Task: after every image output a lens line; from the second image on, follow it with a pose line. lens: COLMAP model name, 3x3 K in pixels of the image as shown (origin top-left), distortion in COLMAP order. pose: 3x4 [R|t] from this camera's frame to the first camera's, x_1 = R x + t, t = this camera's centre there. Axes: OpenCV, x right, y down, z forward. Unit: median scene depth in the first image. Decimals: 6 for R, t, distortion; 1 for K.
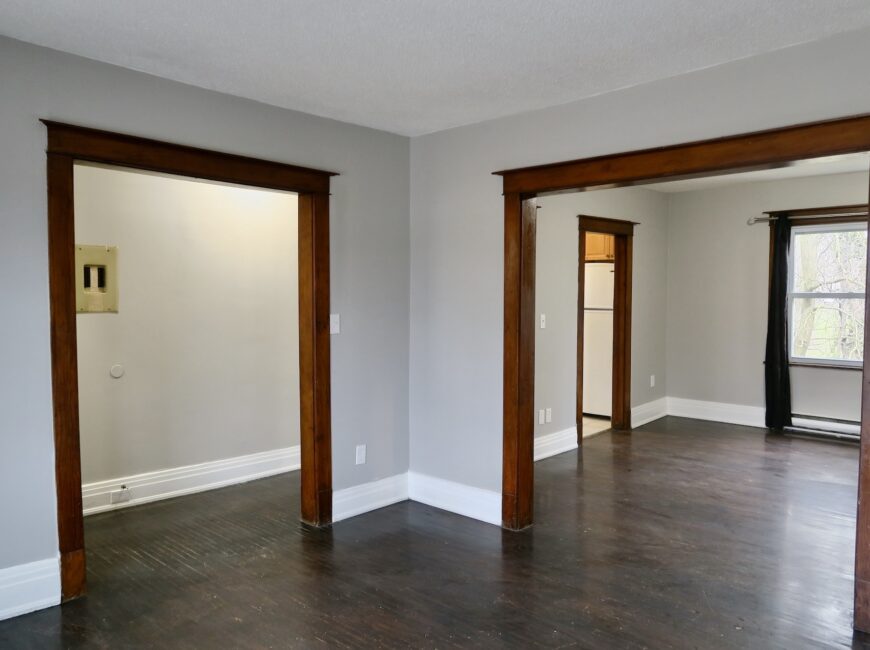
lens RADIAL K [[673.2, 0, 435.0], [0, 673.2, 325.0], [0, 0, 1]] dist [-0.015487, 0.001881]
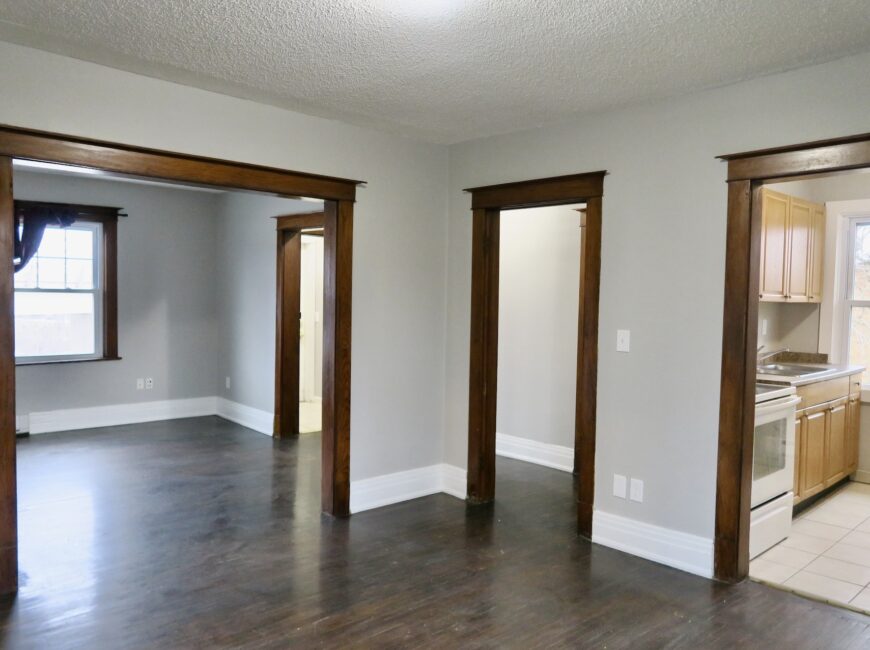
lens RADIAL K [[673.2, 0, 435.0], [0, 673.2, 325.0], [0, 0, 1]] dist [-0.015487, 0.001881]
pose [[-0.059207, 0.038882, -0.997488, 0.714897], [-0.066214, 0.996888, 0.042789, -0.031379], [0.996047, 0.068581, -0.056449, 0.739808]]
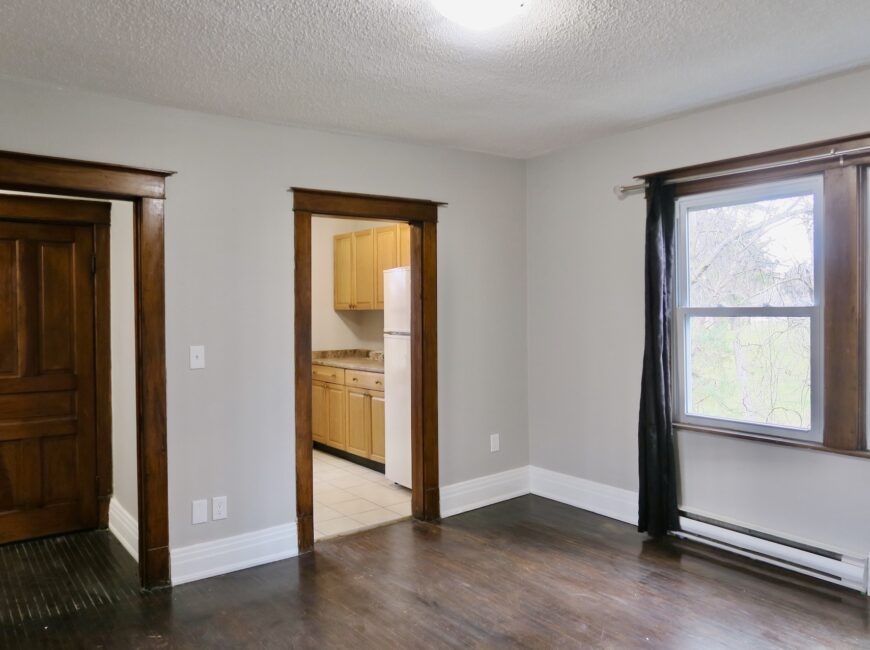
lens RADIAL K [[673.2, 0, 435.0], [0, 673.2, 325.0], [0, 0, 1]] dist [-0.015487, 0.001881]
pose [[0.986175, -0.003924, -0.165663, 0.414493], [-0.000968, 0.999566, -0.029441, -0.014043], [0.165707, 0.029194, 0.985743, 0.370000]]
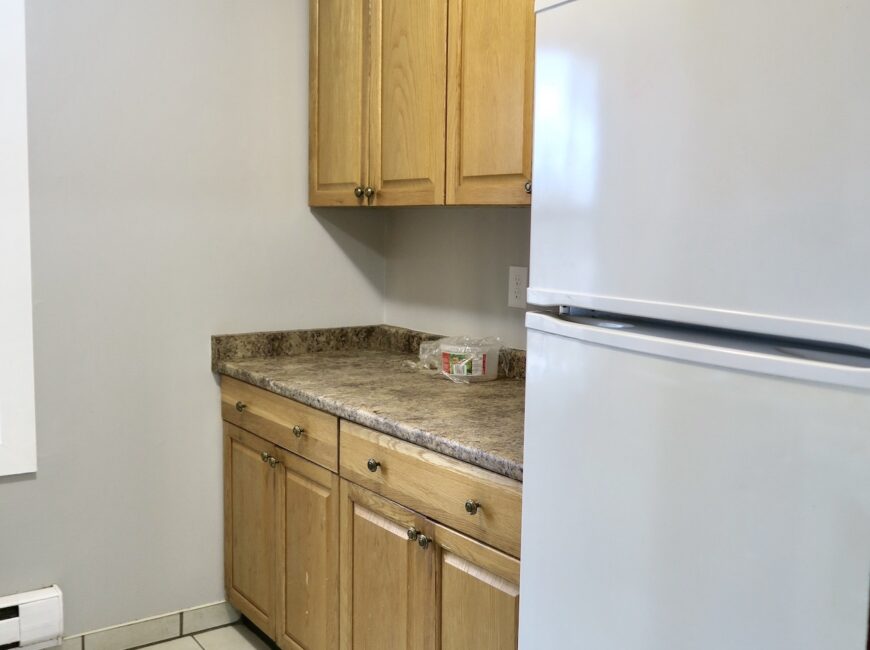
lens RADIAL K [[908.9, 0, 435.0], [0, 908.9, 325.0], [0, 0, 1]] dist [-0.008918, 0.003788]
pose [[0.980422, 0.035996, -0.193588, 0.244249], [-0.024174, 0.997715, 0.063088, -0.038227], [0.195417, -0.057173, 0.979052, 0.921053]]
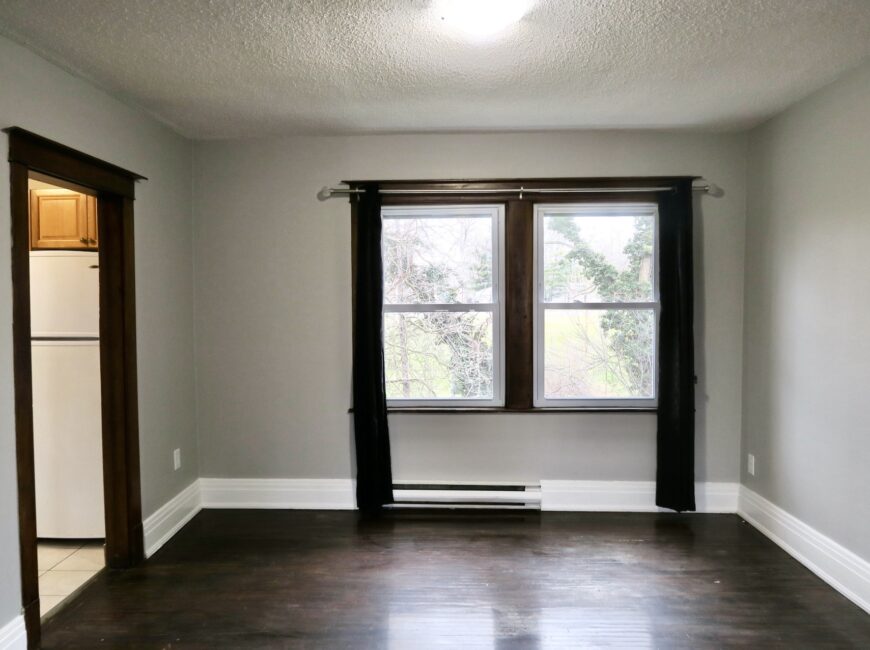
lens RADIAL K [[673.2, 0, 435.0], [0, 673.2, 325.0], [0, 0, 1]] dist [-0.015487, 0.001881]
pose [[0.745772, -0.028502, 0.665592, 0.119055], [0.042655, 0.999077, -0.005011, -0.021473], [-0.664835, 0.032128, 0.746299, 0.461121]]
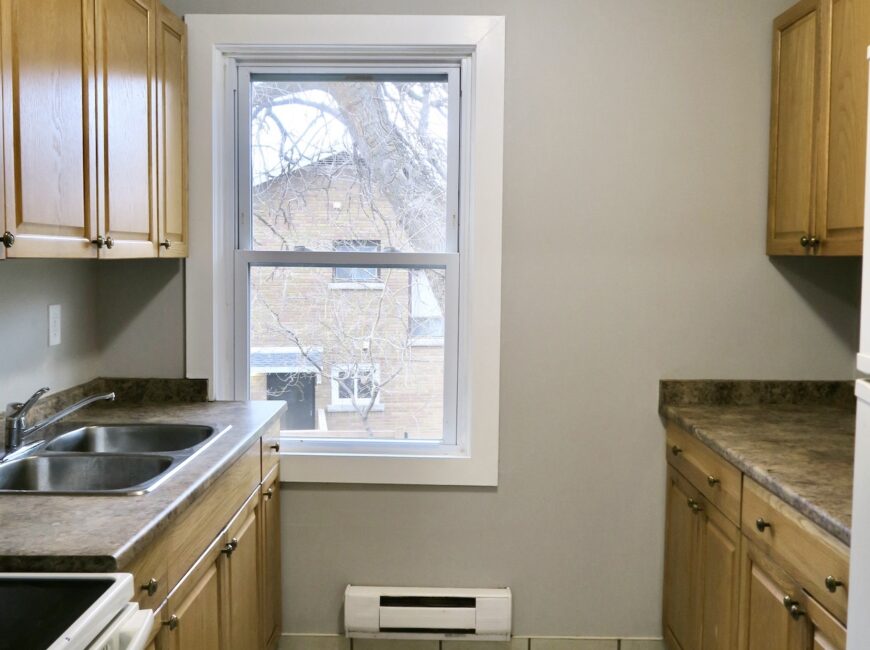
lens RADIAL K [[908.9, 0, 435.0], [0, 908.9, 325.0], [0, 0, 1]] dist [-0.008918, 0.003788]
pose [[0.677502, 0.059570, -0.733105, 0.310007], [-0.042187, 0.998221, 0.042125, -0.044828], [0.734310, 0.002388, 0.678810, 0.934141]]
